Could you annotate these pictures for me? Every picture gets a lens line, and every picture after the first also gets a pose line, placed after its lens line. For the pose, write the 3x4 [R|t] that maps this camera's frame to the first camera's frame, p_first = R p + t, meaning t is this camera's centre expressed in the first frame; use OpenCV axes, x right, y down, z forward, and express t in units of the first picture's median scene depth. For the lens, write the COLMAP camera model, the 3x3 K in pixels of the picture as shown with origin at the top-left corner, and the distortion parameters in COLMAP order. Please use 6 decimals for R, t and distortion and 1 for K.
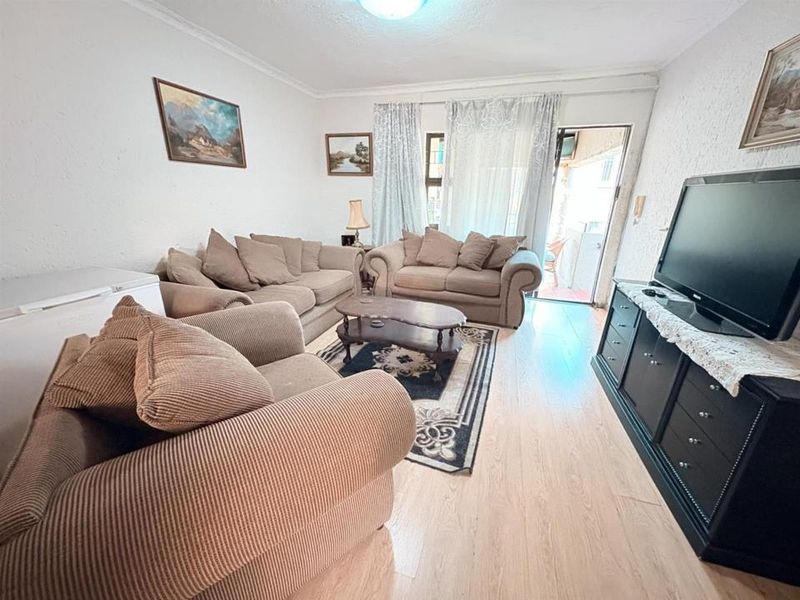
lens RADIAL K [[319.2, 0, 399.7], [0, 319.2, 301.2], [0, 0, 1]] dist [0.000268, -0.000122]
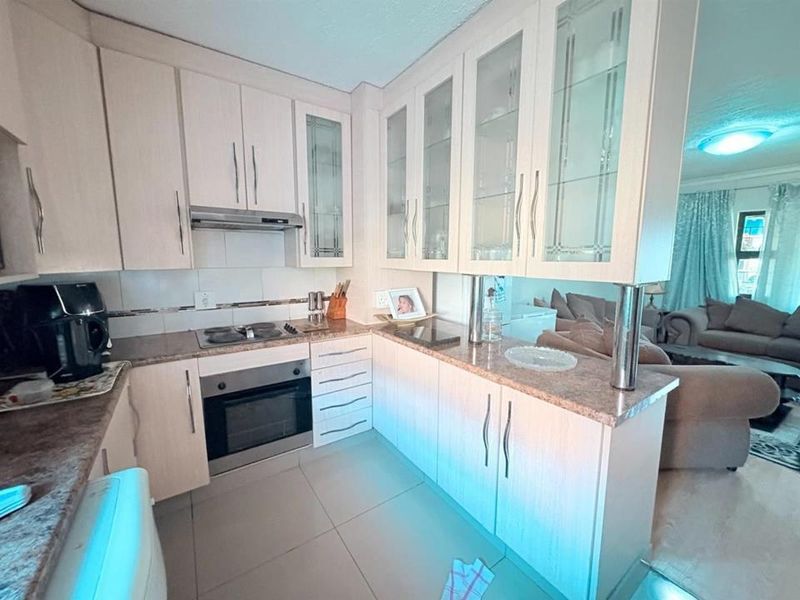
lens RADIAL K [[319.2, 0, 401.3], [0, 319.2, 300.7], [0, 0, 1]] dist [0.000268, -0.000122]
pose [[0.790221, 0.062470, -0.609630, -0.205170], [-0.185649, 0.972448, -0.140995, 0.188505], [0.584025, 0.224594, 0.780046, -0.637271]]
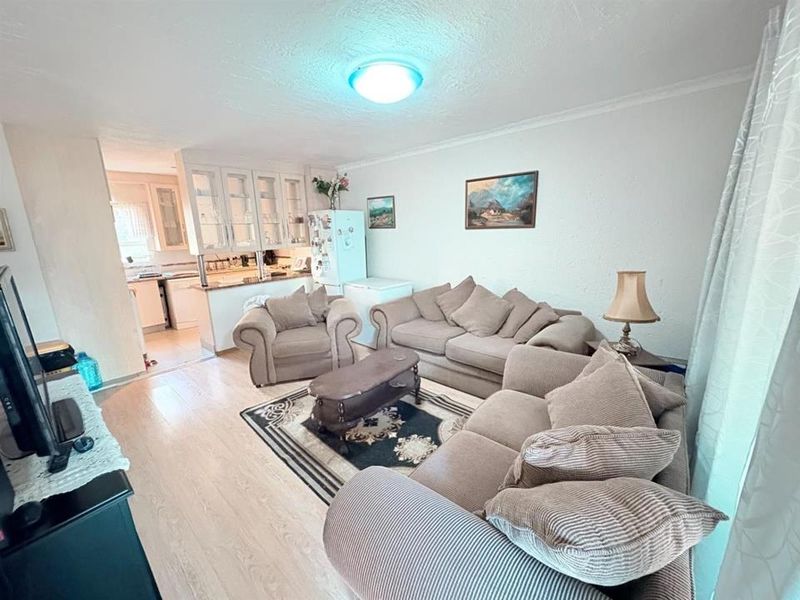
lens RADIAL K [[319.2, 0, 399.6], [0, 319.2, 301.6], [0, 0, 1]] dist [0.000268, -0.000122]
pose [[-0.401475, 0.199577, -0.893861, 0.725526], [-0.271911, 0.905991, 0.324414, -0.462480], [0.874575, 0.373295, -0.309465, 1.140001]]
